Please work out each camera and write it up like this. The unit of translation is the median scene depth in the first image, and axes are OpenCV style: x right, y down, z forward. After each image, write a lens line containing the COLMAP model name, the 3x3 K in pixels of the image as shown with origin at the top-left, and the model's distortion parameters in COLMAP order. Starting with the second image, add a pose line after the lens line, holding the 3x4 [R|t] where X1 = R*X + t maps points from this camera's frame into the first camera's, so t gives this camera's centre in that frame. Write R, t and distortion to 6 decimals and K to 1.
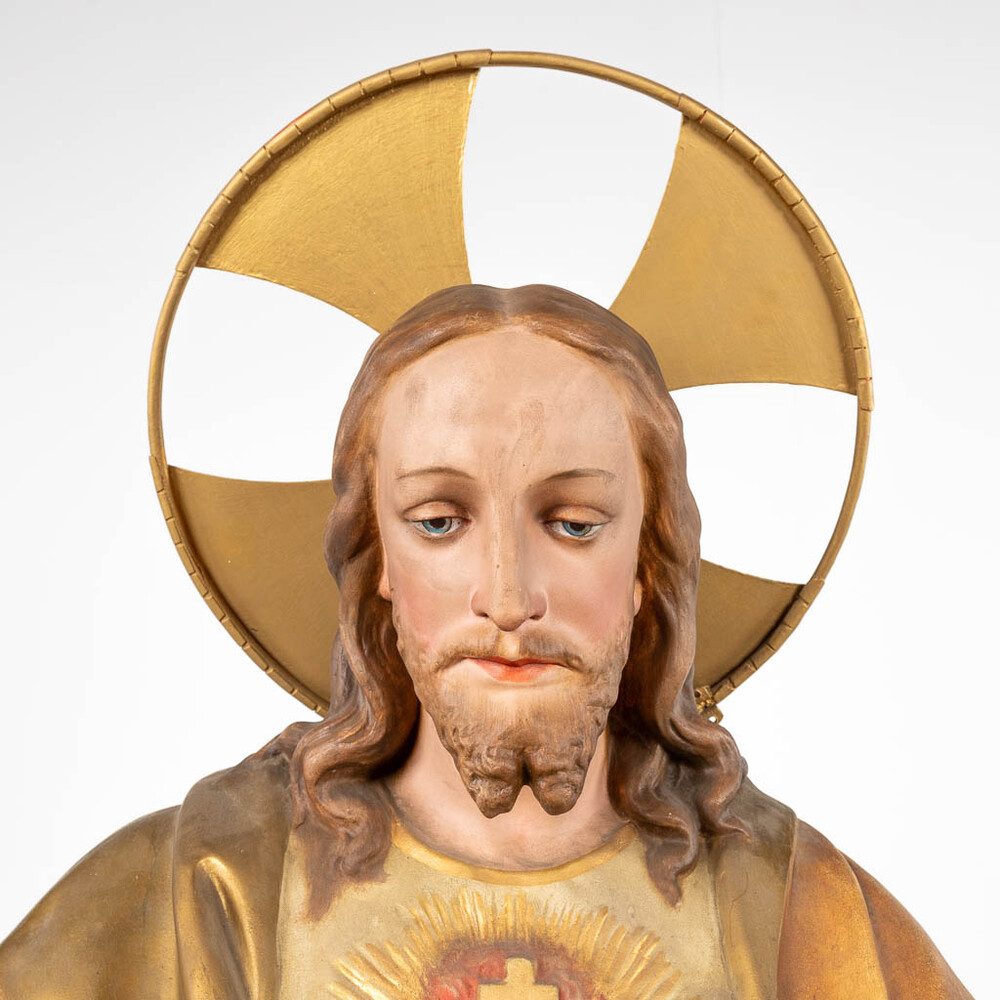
lens RADIAL K [[1231.3, 0, 505.9], [0, 1231.3, 500.8], [0, 0, 1]] dist [-0.001310, 0.018634]
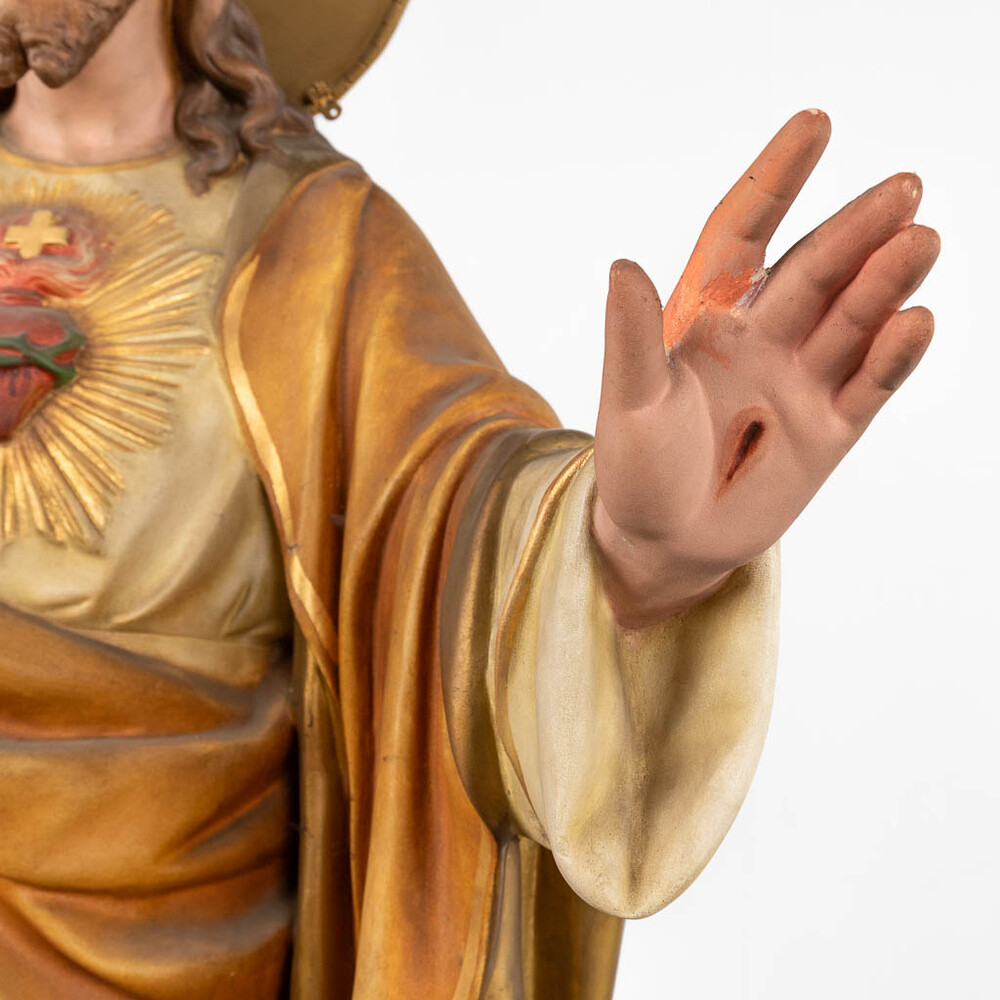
lens RADIAL K [[1227.1, 0, 659.9], [0, 1227.1, 501.1], [0, 0, 1]] dist [0.007385, -0.005207]
pose [[0.999535, 0.017729, -0.024813, 0.647275], [-0.012204, 0.978201, 0.207301, 0.368866], [0.027948, -0.206902, 0.977963, -0.282346]]
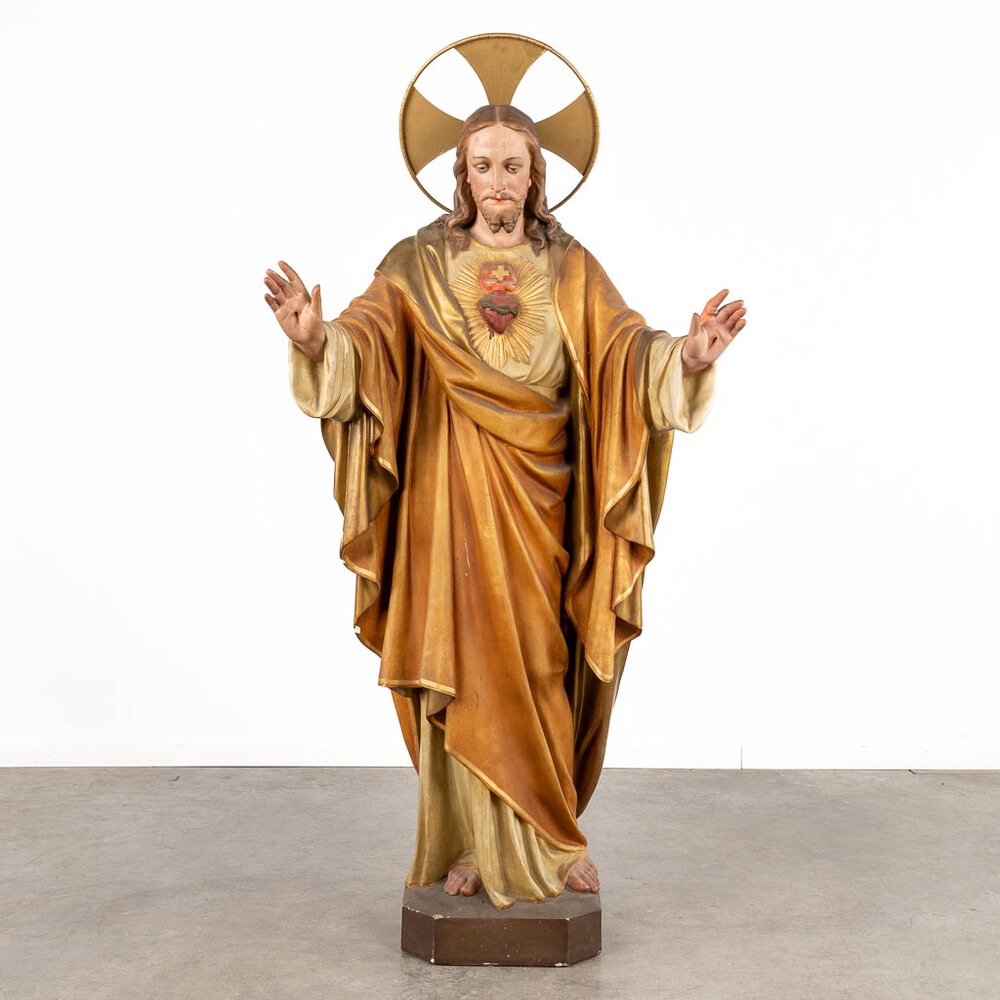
lens RADIAL K [[1572.5, 0, 500.0], [0, 1572.5, 500.0], [0, 0, 1]] dist [-0.011618, 0.004460]
pose [[0.999914, 0.001871, -0.013000, 0.078502], [0.002558, 0.943105, 0.332486, -0.680867], [0.012882, -0.332491, 0.943019, -4.386308]]
